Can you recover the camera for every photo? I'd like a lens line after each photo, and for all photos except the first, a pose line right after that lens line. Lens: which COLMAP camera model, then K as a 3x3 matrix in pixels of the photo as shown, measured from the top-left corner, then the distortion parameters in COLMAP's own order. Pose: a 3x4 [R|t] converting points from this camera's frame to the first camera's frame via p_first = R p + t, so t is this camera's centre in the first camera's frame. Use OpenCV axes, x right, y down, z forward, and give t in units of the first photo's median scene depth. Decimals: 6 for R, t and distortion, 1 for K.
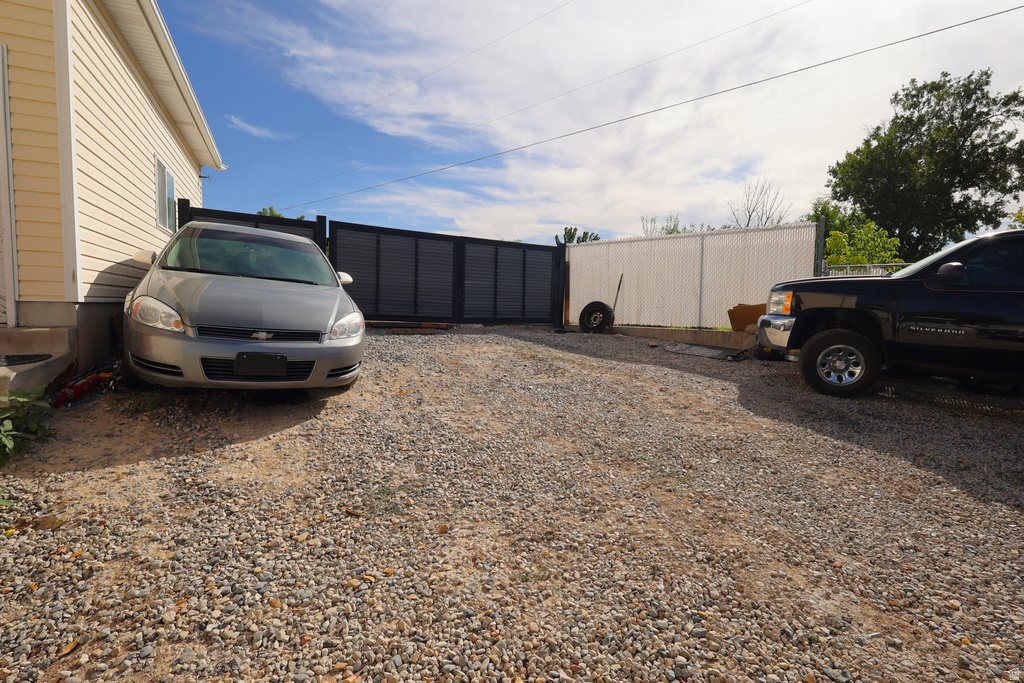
lens RADIAL K [[484.7, 0, 512.0], [0, 484.7, 341.5], [0, 0, 1]] dist [-0.001583, -0.000758]
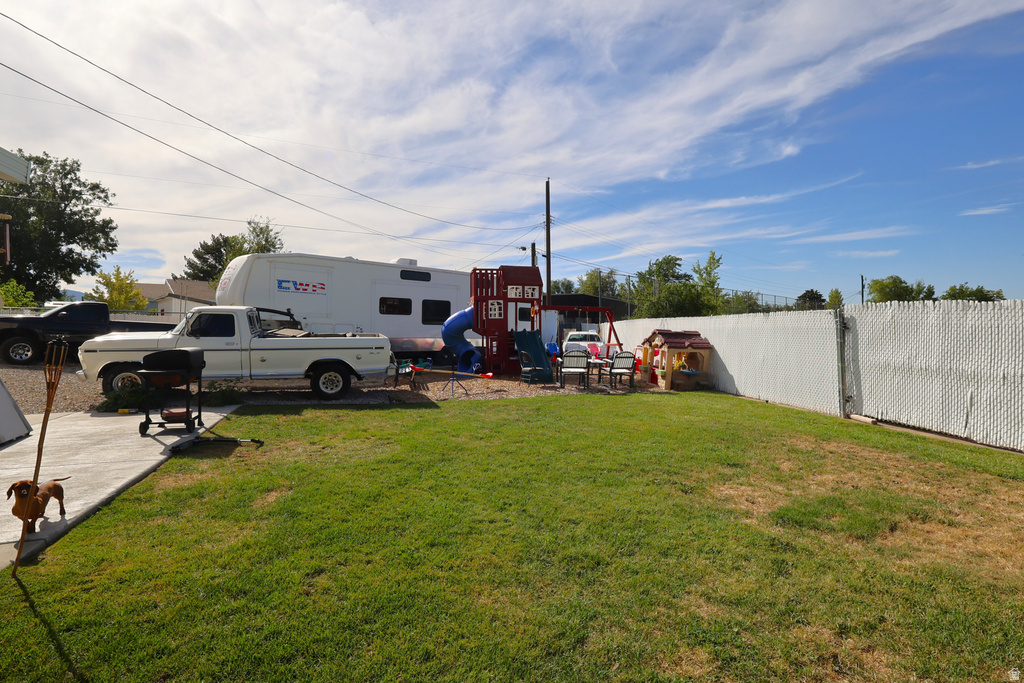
lens RADIAL K [[508.4, 0, 512.0], [0, 508.4, 341.5], [0, 0, 1]] dist [-0.001245, -0.000747]
pose [[0.116979, -0.024654, 0.992828, -0.328808], [0.079820, 0.996691, 0.015346, 0.032993], [-0.989922, 0.077453, 0.118559, -0.366967]]
